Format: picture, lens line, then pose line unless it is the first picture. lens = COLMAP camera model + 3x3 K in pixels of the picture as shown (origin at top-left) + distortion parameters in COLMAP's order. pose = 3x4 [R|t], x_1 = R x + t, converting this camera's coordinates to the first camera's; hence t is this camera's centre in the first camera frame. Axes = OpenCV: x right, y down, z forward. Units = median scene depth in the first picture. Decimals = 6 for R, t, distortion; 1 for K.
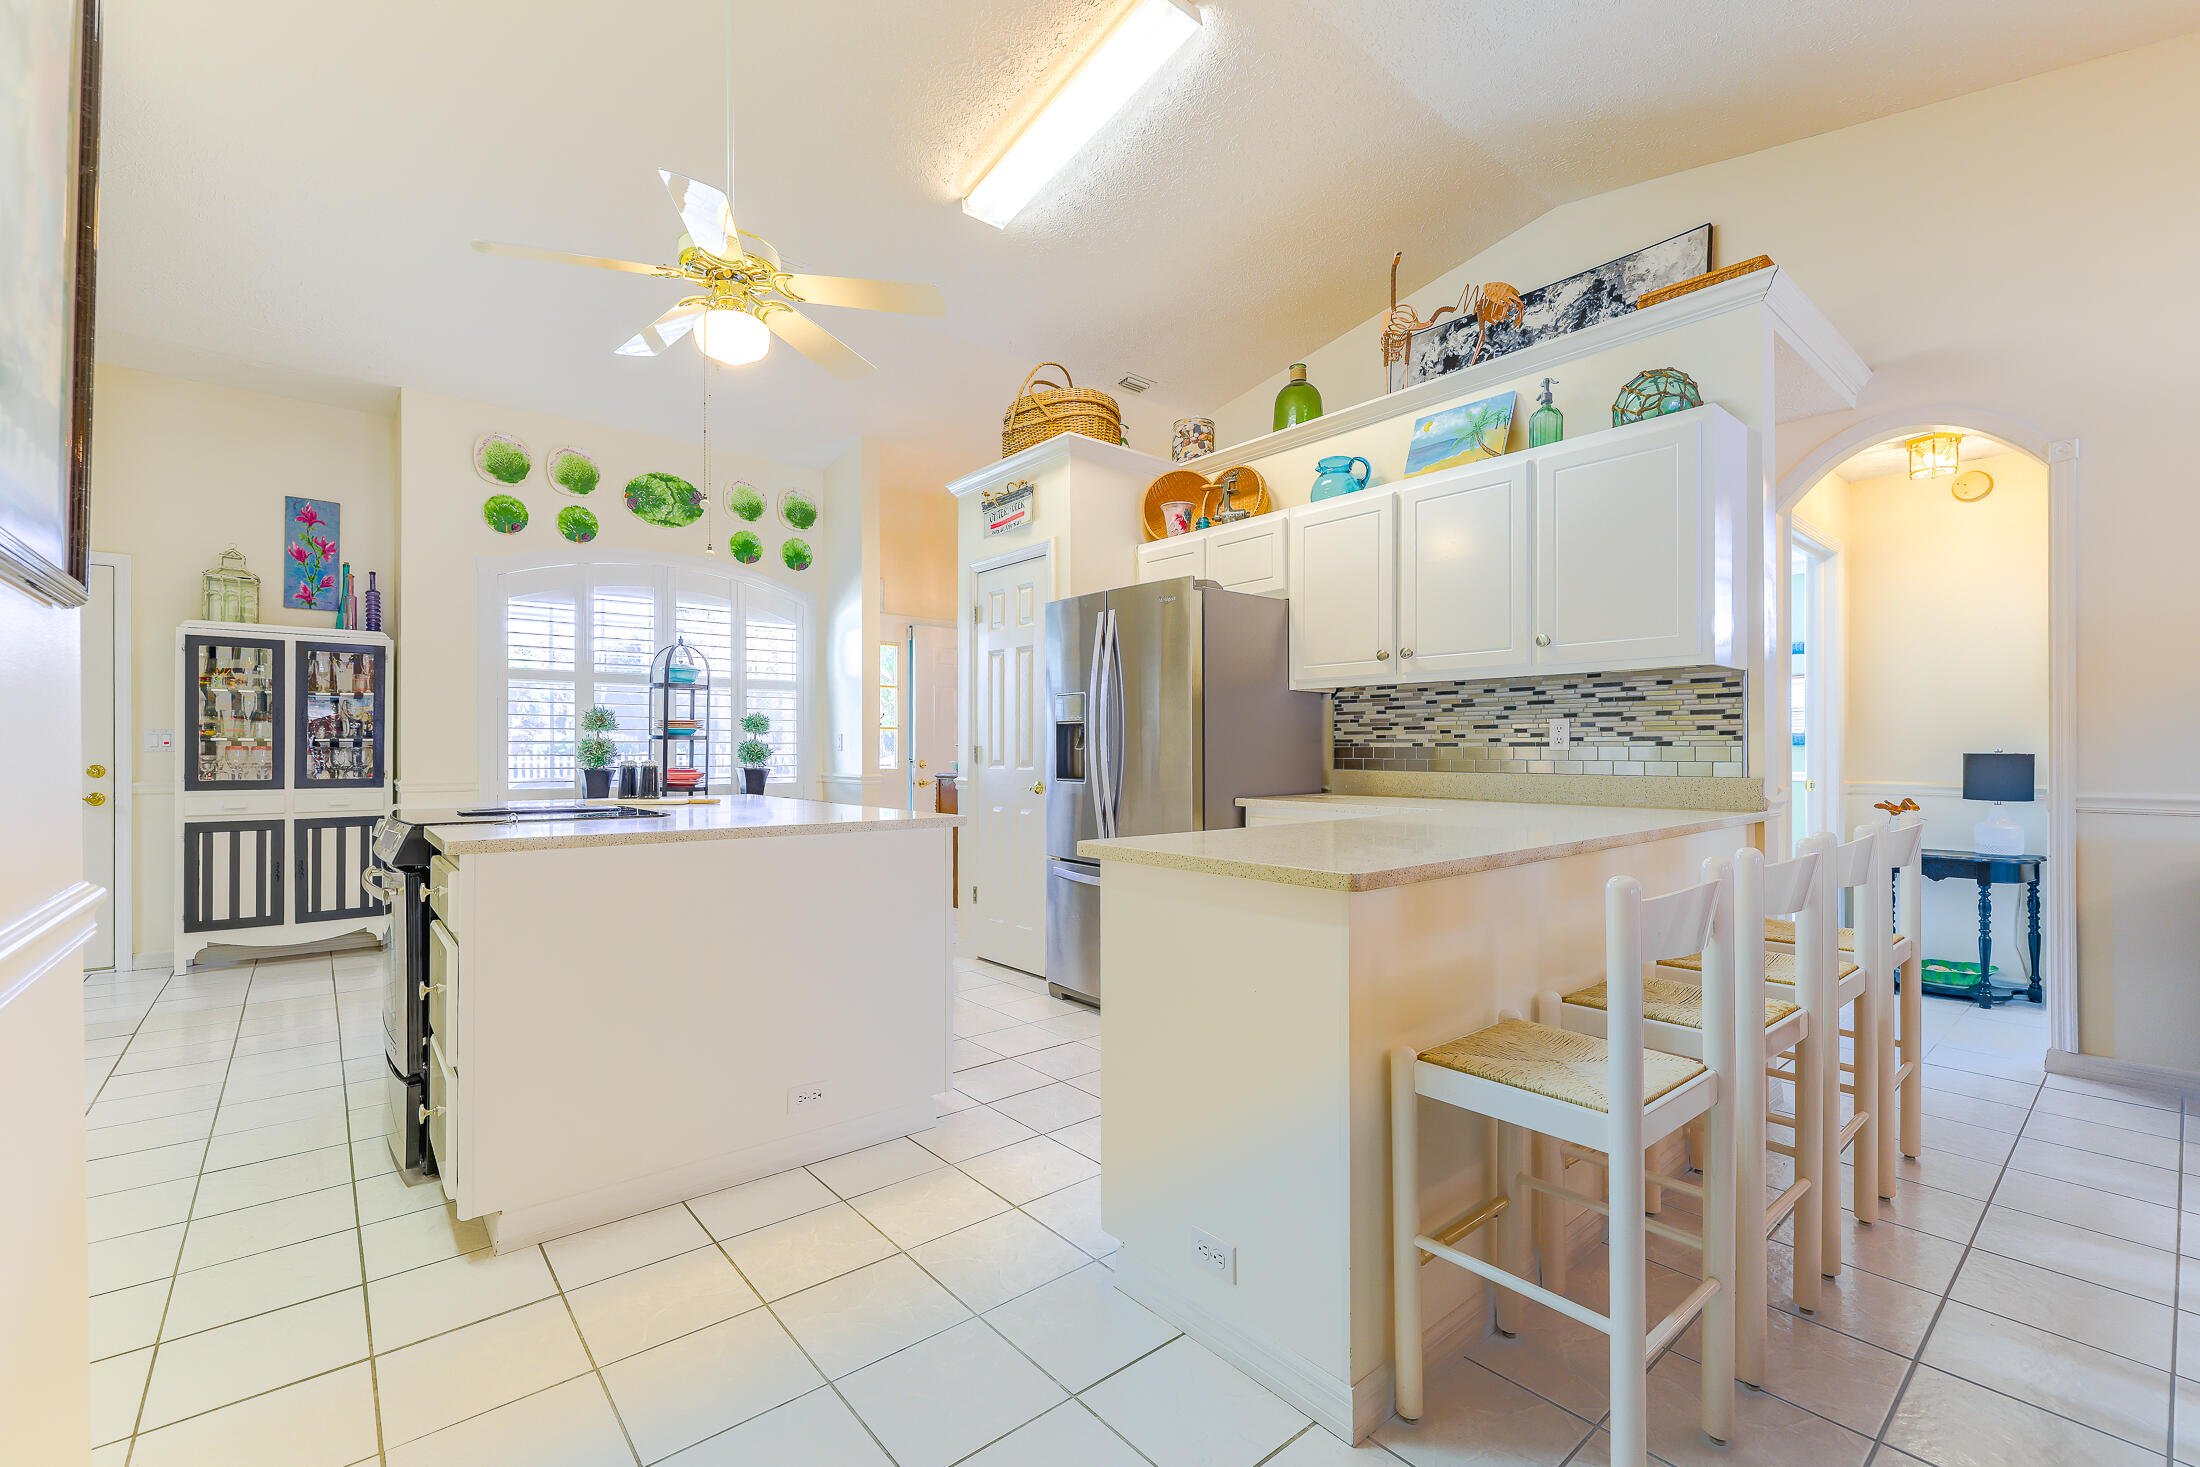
lens RADIAL K [[931.8, 0, 1096.1], [0, 931.8, 740.1], [0, 0, 1]] dist [-0.000140, -0.000209]
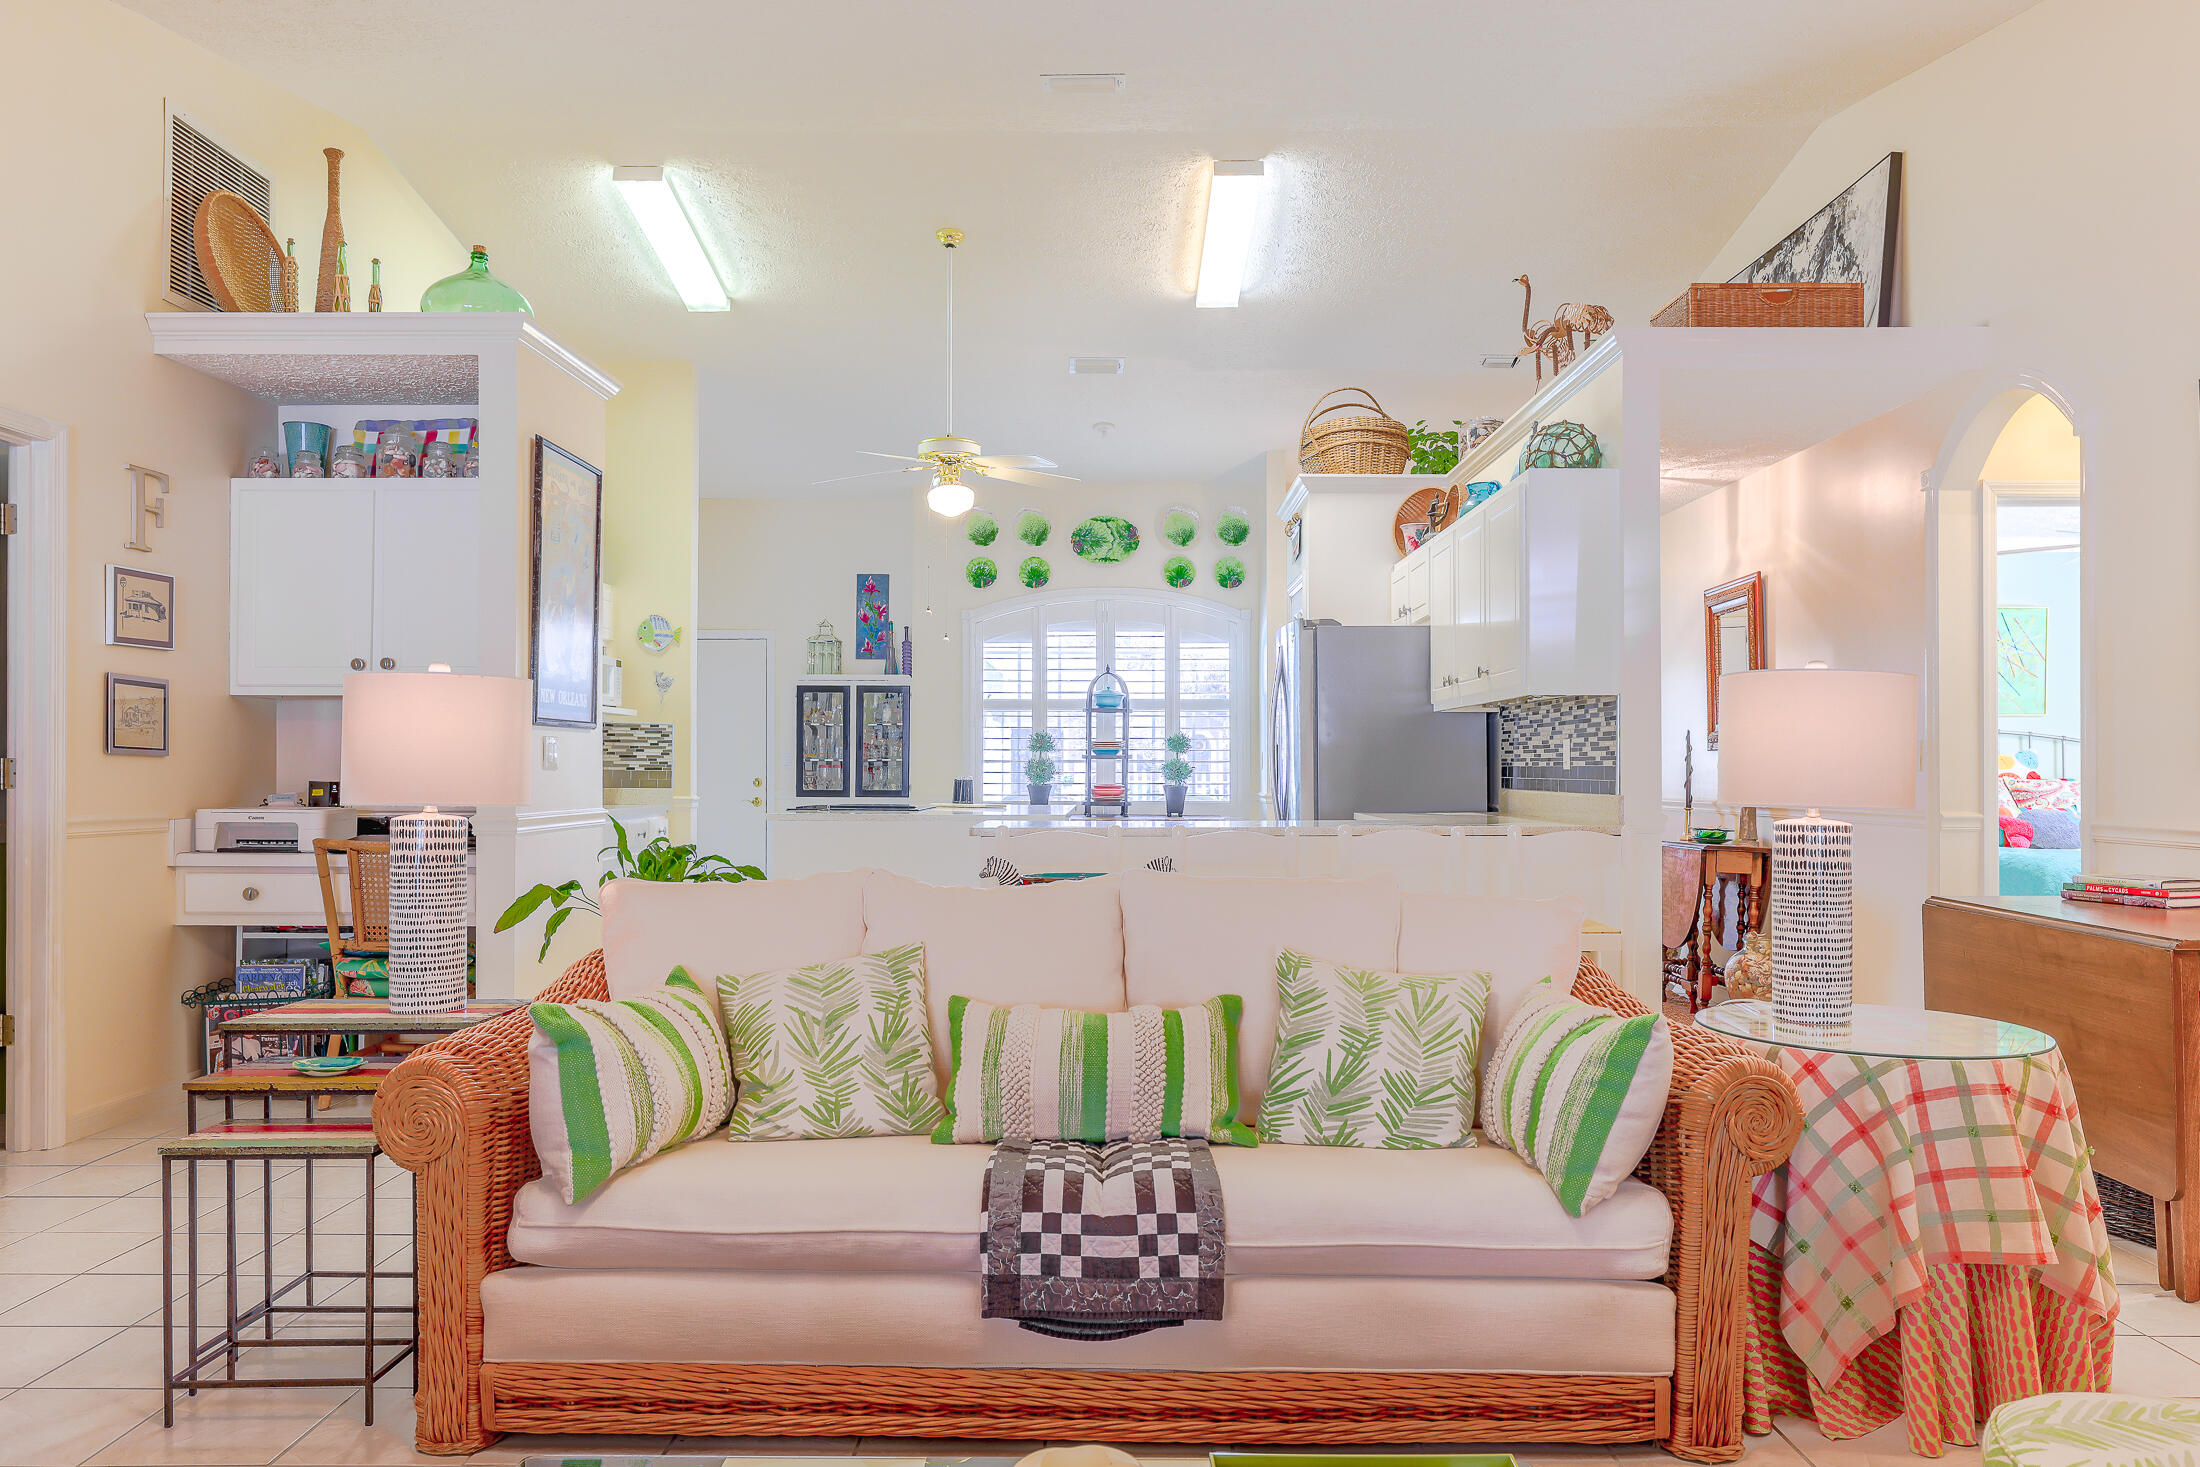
lens RADIAL K [[1527.3, 0, 1103.3], [0, 1527.3, 748.3], [0, 0, 1]] dist [-0.004796, -0.001974]
pose [[0.761187, -0.007035, -0.648494, 0.739737], [0.005006, 0.999975, -0.004971, -0.004154], [0.648513, 0.000537, 0.761203, -0.389108]]
